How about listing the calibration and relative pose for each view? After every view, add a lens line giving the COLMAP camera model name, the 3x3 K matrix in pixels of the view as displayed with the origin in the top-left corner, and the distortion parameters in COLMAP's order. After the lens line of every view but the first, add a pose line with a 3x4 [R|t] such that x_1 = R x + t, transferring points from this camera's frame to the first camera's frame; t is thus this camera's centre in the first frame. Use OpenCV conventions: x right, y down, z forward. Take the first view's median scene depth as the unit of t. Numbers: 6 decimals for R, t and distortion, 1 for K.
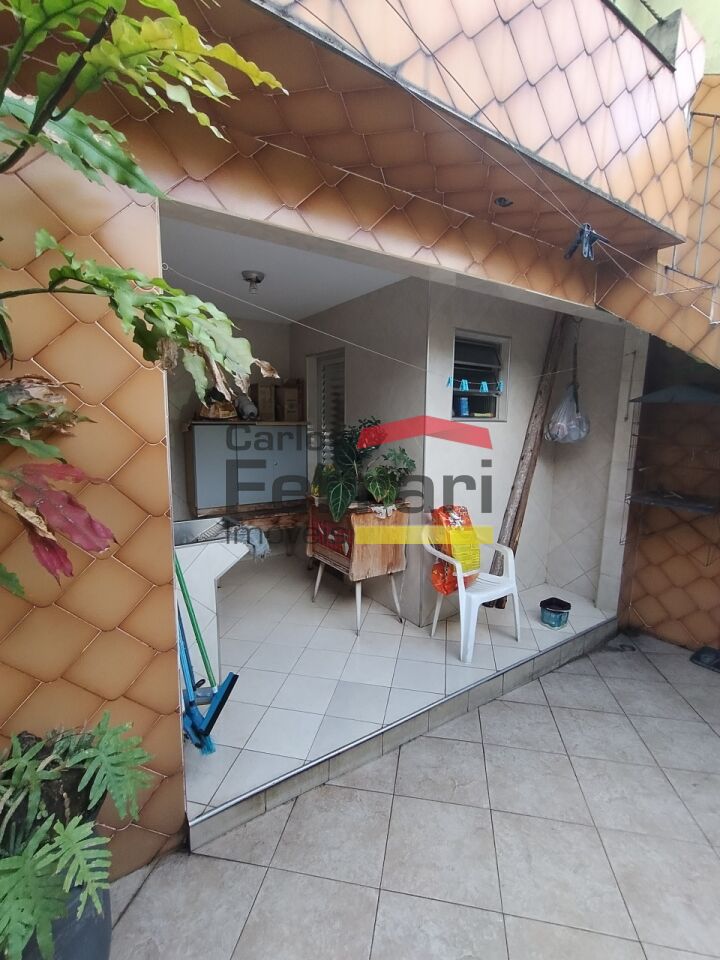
lens RADIAL K [[448.2, 0, 361.5], [0, 448.2, 474.4], [0, 0, 1]] dist [0.002622, 0.001576]
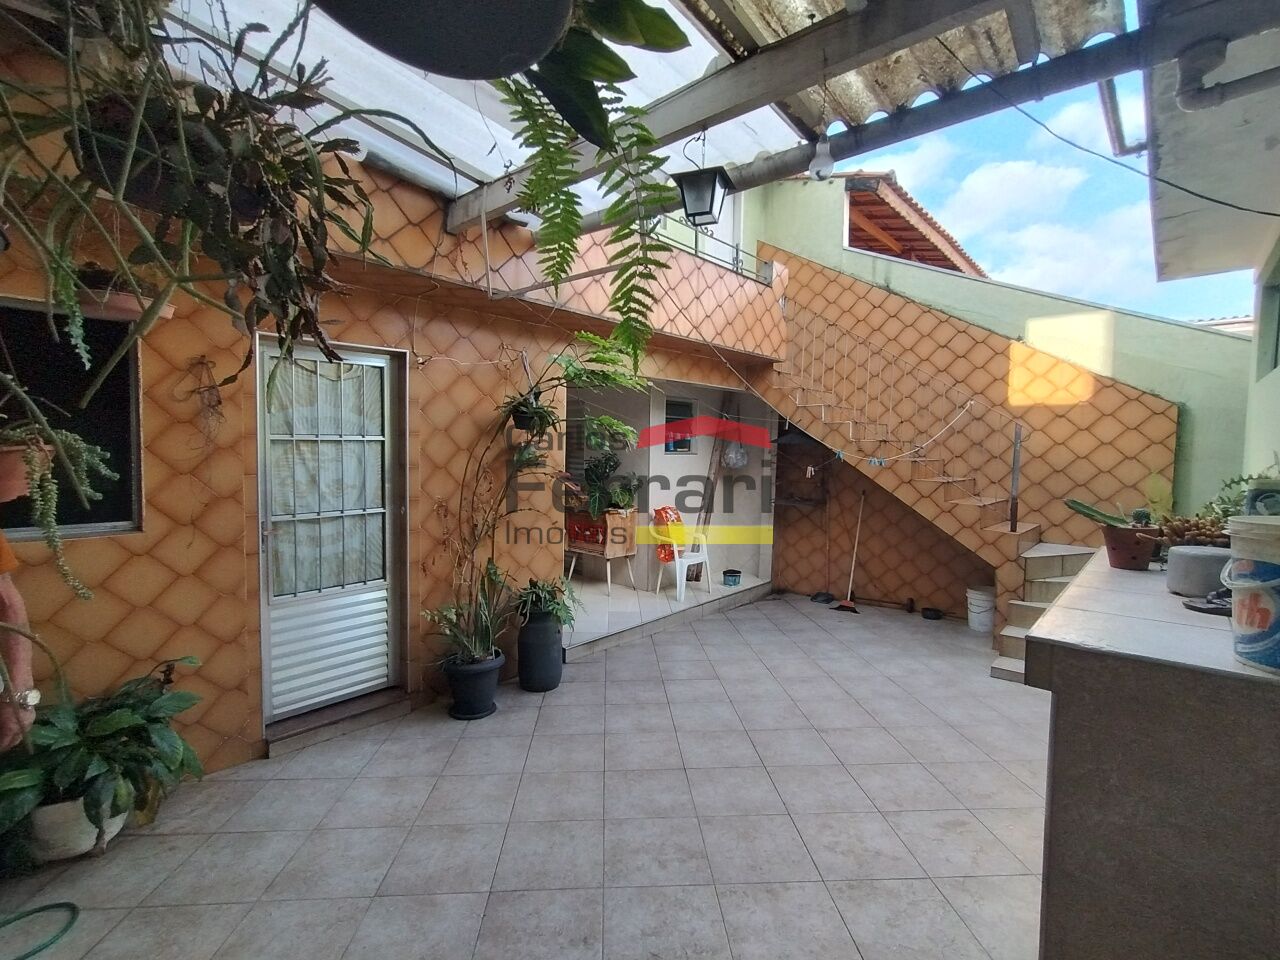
lens RADIAL K [[593.8, 0, 622.9], [0, 593.8, 475.2], [0, 0, 1]] dist [-0.012380, 0.004918]
pose [[0.977971, -0.012763, 0.208349, -0.382082], [0.026956, 0.997493, -0.065424, 0.085208], [-0.206992, 0.069599, 0.975864, -1.004127]]
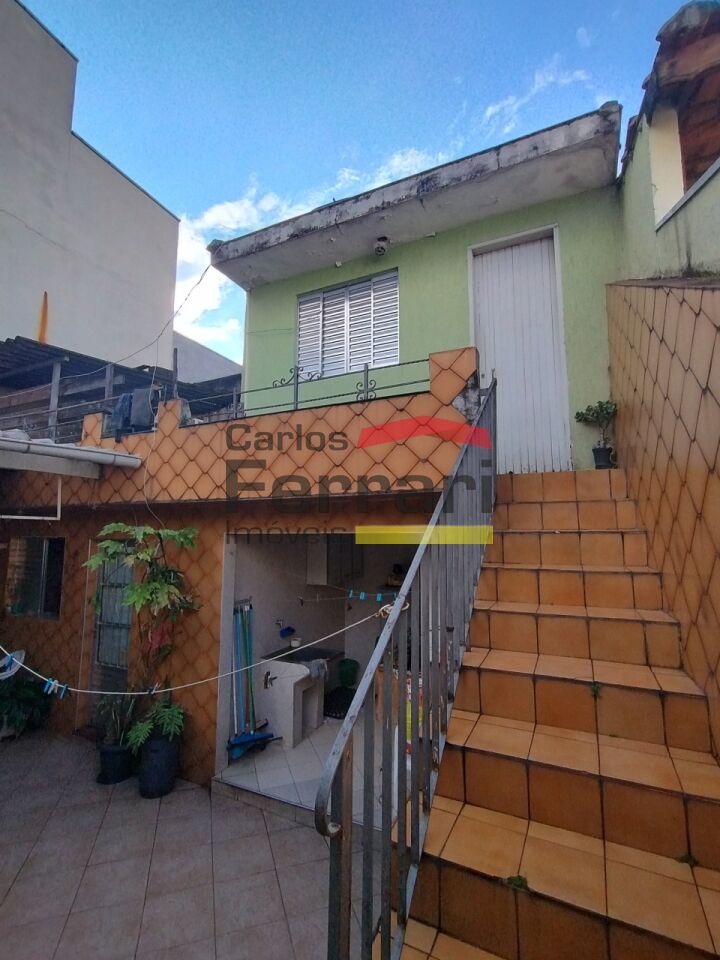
lens RADIAL K [[445.4, 0, 364.6], [0, 445.4, 477.8], [0, 0, 1]] dist [-0.012380, 0.004918]
pose [[0.493288, -0.129518, -0.860170, 1.219723], [-0.108358, 0.972002, -0.208498, -0.205094], [0.863090, 0.196056, 0.465443, 0.147429]]
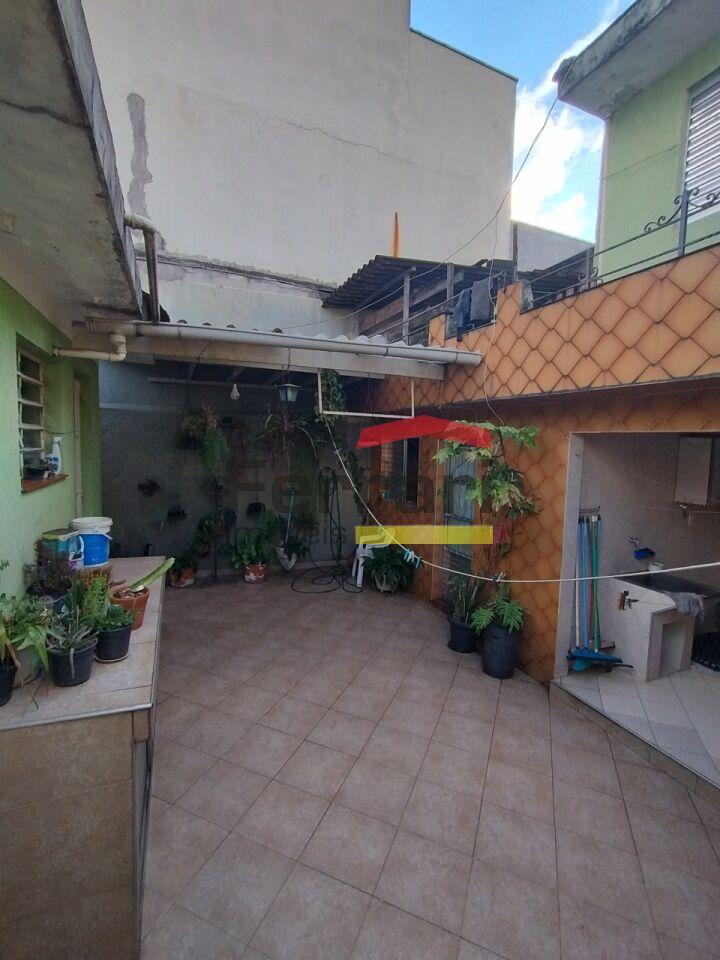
lens RADIAL K [[448.2, 0, 361.5], [0, 448.2, 474.4], [0, 0, 1]] dist [0.002622, 0.001576]
pose [[-0.203644, 0.045045, -0.978008, 1.134210], [-0.163754, 0.983302, 0.079387, -0.174791], [0.965253, 0.176319, -0.192867, 0.153535]]
